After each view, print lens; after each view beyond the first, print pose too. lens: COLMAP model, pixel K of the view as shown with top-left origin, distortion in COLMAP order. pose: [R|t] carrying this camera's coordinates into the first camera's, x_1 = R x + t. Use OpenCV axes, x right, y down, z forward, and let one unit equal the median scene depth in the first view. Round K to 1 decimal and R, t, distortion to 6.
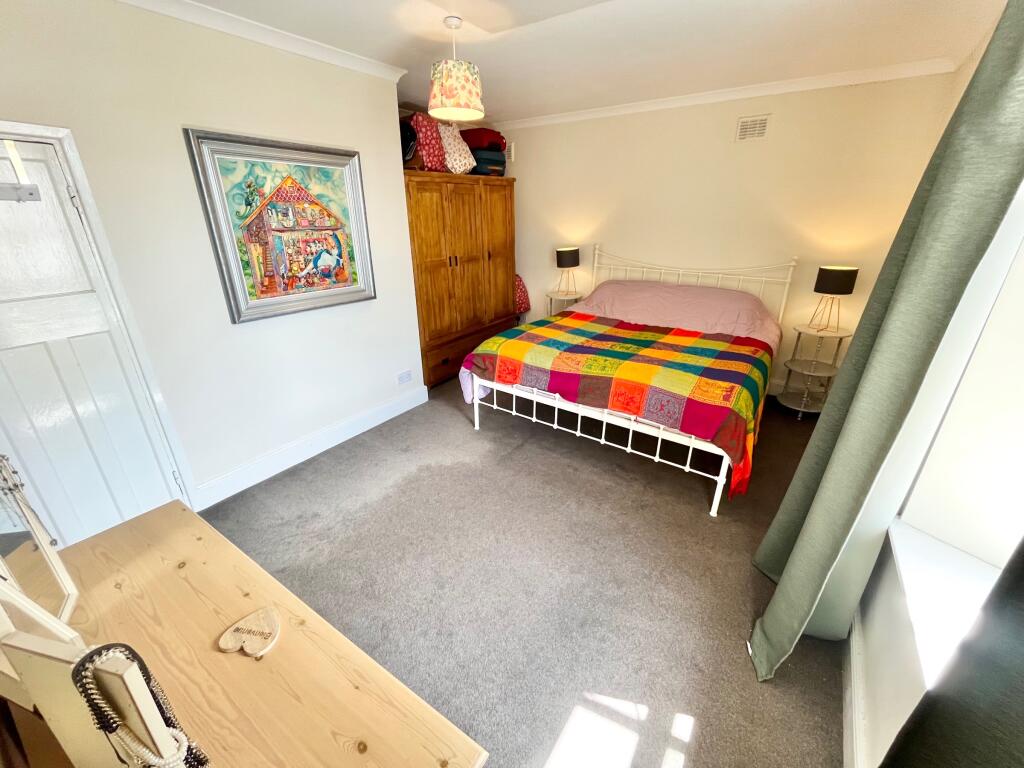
lens RADIAL K [[418.5, 0, 510.1], [0, 418.5, 385.9], [0, 0, 1]] dist [-0.001147, 0.000207]
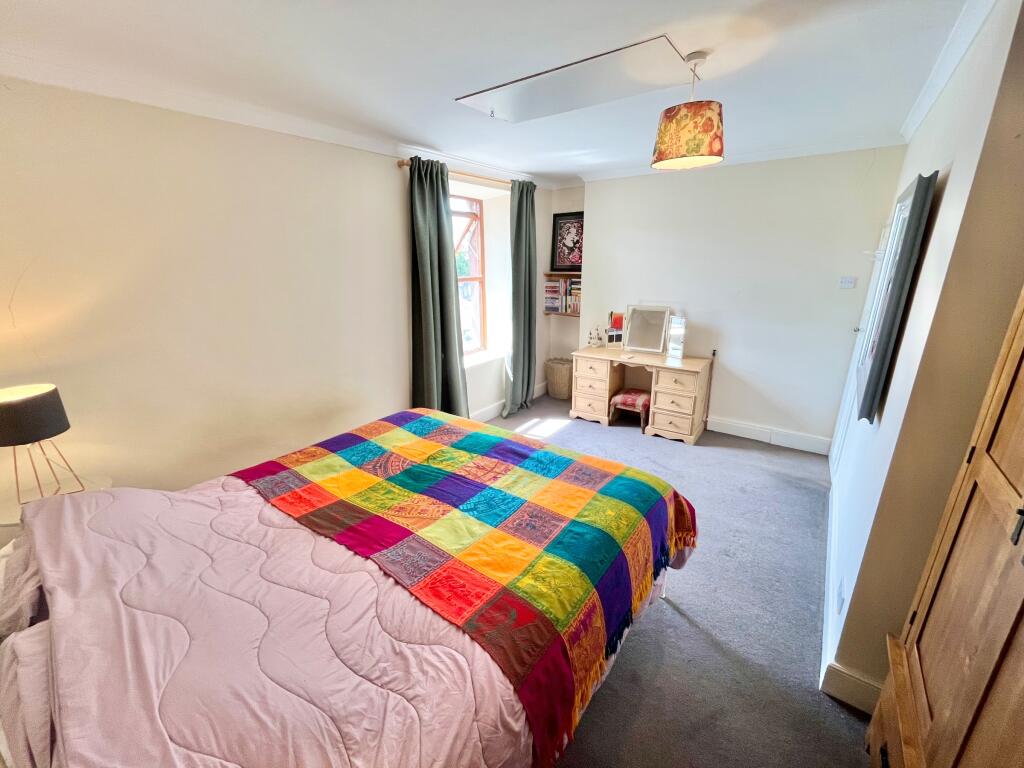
lens RADIAL K [[418.5, 0, 510.1], [0, 418.5, 385.9], [0, 0, 1]] dist [-0.001147, 0.000207]
pose [[-0.999488, 0.006909, 0.031250, 0.157490], [0.025203, 0.771732, 0.635449, -0.676303], [-0.019726, 0.635911, -0.771511, 1.543500]]
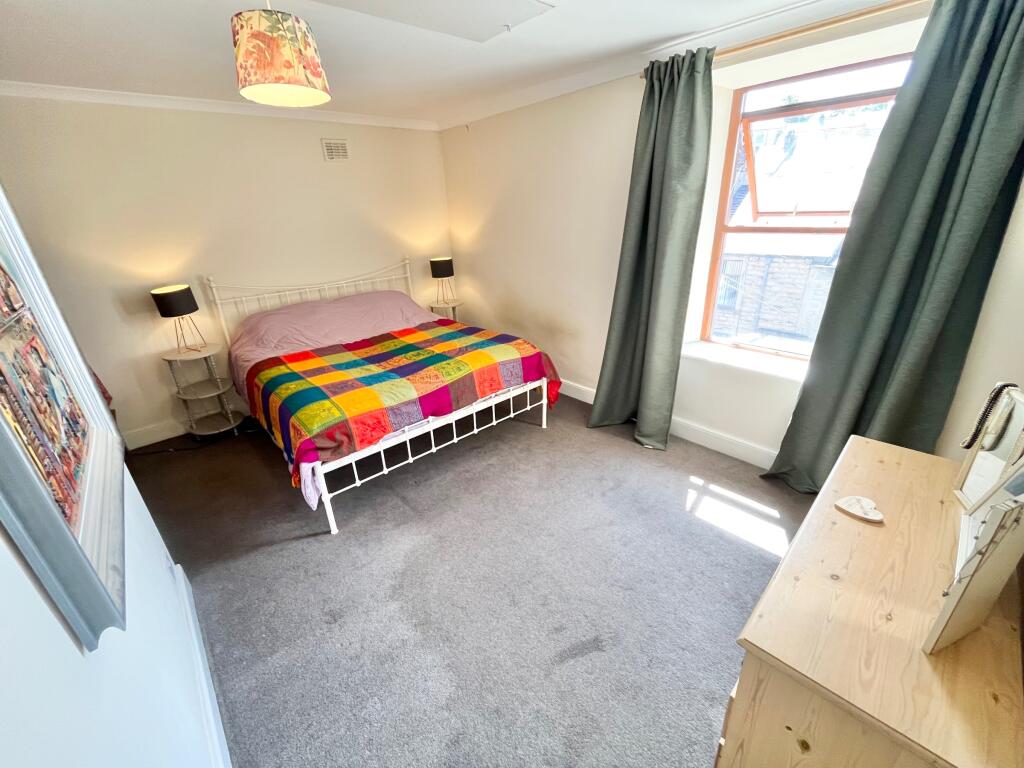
lens RADIAL K [[418.5, 0, 510.1], [0, 418.5, 385.9], [0, 0, 1]] dist [-0.001147, 0.000207]
pose [[0.217560, -0.391349, 0.894156, -0.666693], [0.415521, 0.866073, 0.277956, -0.228442], [-0.883182, 0.311068, 0.351036, 0.475421]]
